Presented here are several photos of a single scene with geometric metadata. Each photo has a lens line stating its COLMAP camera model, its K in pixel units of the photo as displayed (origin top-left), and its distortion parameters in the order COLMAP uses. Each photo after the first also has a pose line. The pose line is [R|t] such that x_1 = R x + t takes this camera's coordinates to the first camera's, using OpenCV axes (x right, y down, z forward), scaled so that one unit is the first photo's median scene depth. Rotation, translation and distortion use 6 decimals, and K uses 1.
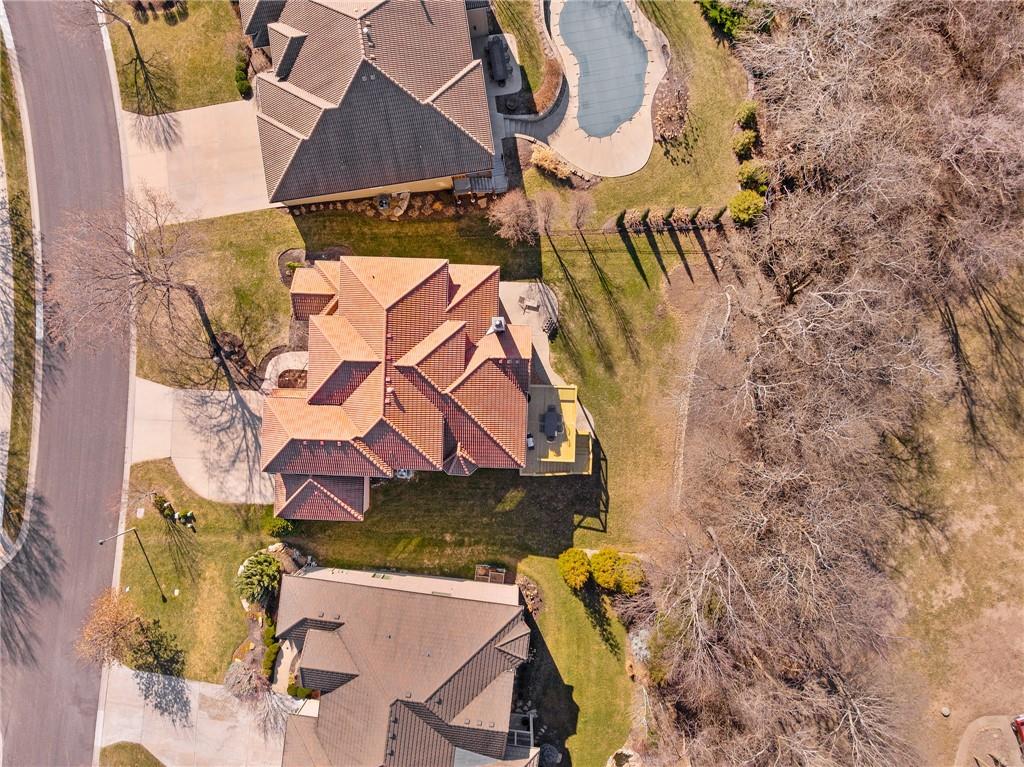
lens RADIAL K [[727.3, 0, 512.0], [0, 727.3, 383.5], [0, 0, 1]] dist [-0.033026, -0.004753]
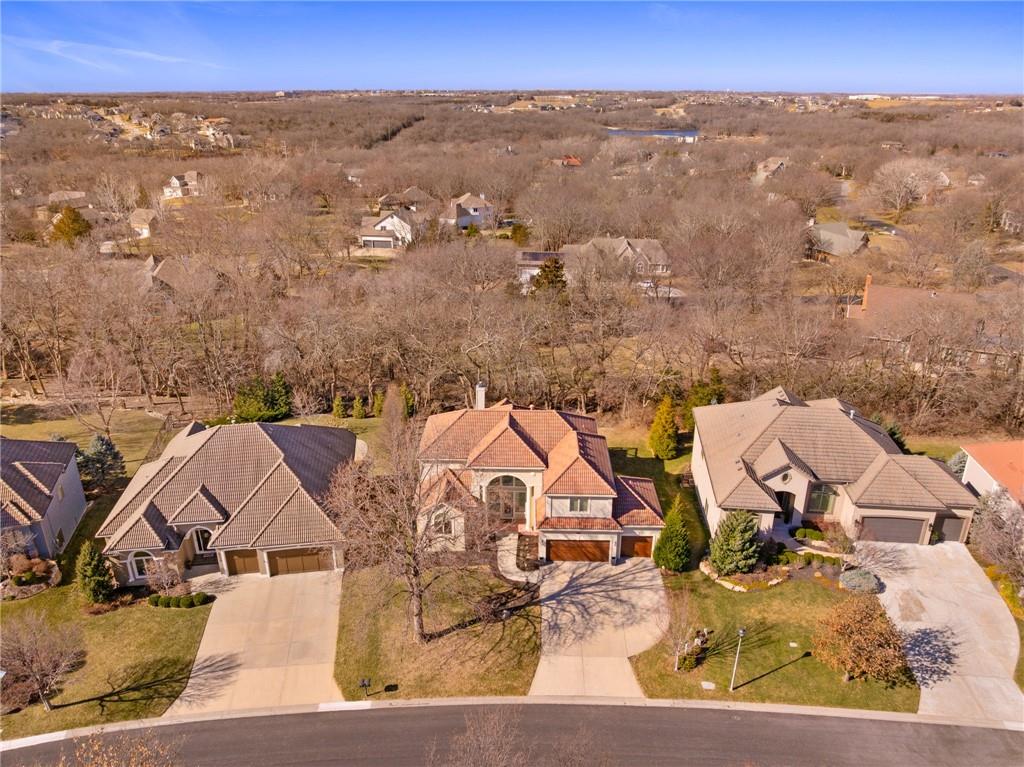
lens RADIAL K [[727.3, 0, 512.0], [0, 727.3, 383.5], [0, 0, 1]] dist [-0.033026, -0.004753]
pose [[-0.006680, -0.368199, 0.929723, -1.106944], [0.999936, -0.010972, 0.002839, -0.024945], [0.009156, 0.929682, 0.368249, 0.425379]]
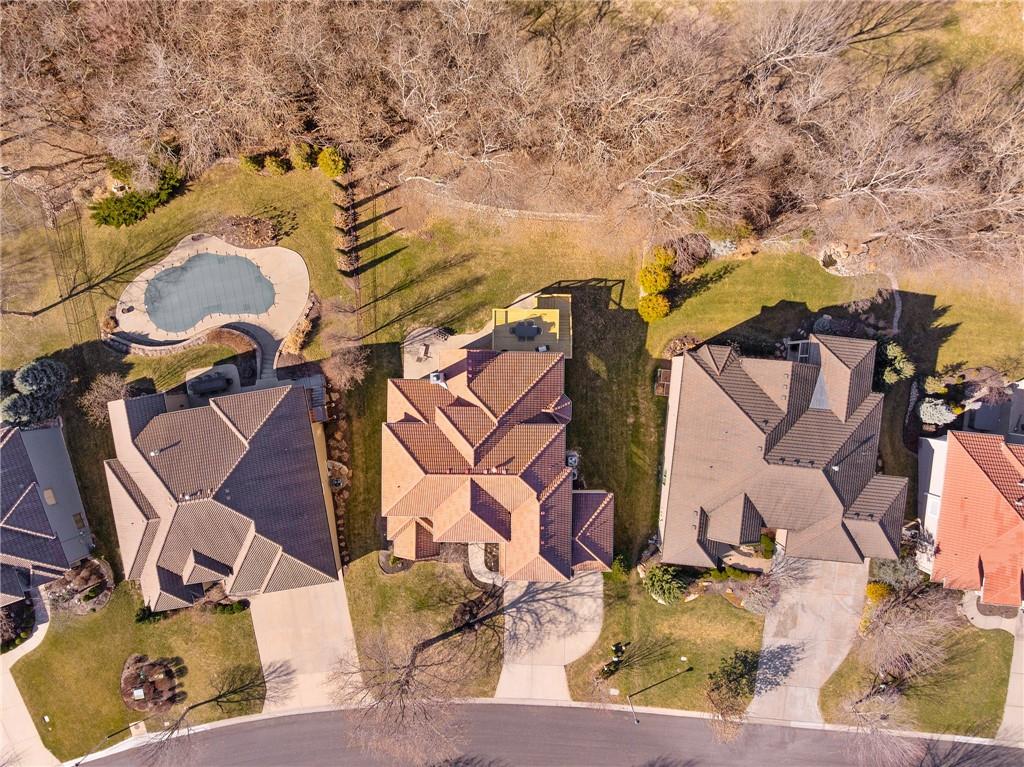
lens RADIAL K [[728.2, 0, 519.3], [0, 728.2, 383.9], [0, 0, 1]] dist [-0.009327, -0.078194]
pose [[-0.022360, -0.999676, -0.012197, -0.014558], [0.999672, -0.022204, -0.012797, 0.056133], [0.012522, -0.012479, 0.999844, -0.138066]]
